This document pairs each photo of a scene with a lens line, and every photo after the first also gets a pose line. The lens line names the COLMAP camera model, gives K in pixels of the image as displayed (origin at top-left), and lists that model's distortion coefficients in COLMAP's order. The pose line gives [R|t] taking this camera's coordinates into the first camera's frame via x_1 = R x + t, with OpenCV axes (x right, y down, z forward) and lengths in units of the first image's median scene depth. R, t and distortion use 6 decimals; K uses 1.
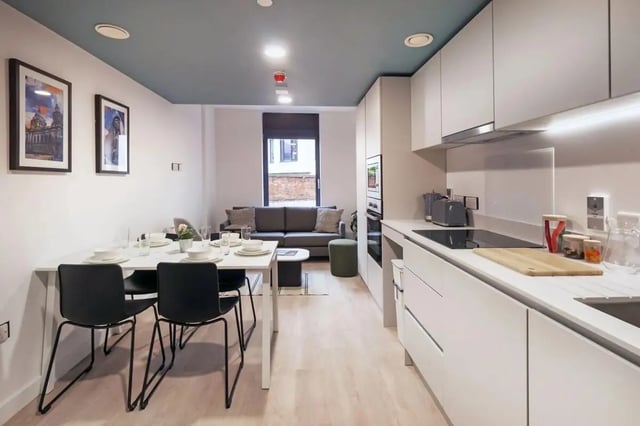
lens RADIAL K [[302.9, 0, 319.5], [0, 302.9, 177.7], [0, 0, 1]] dist [0.002286, 0.000393]
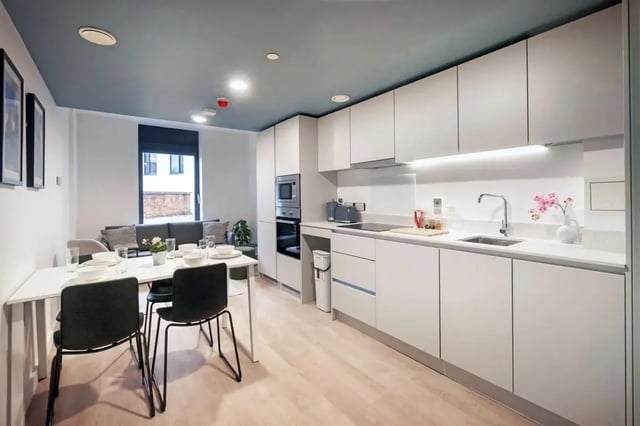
lens RADIAL K [[283.7, 0, 320.0], [0, 283.7, 191.9], [0, 0, 1]] dist [-0.001516, -0.000194]
pose [[0.831271, -0.010024, 0.555776, -0.437602], [0.012509, 0.999922, -0.000676, 0.005431], [-0.555726, 0.007514, 0.831332, -0.081967]]
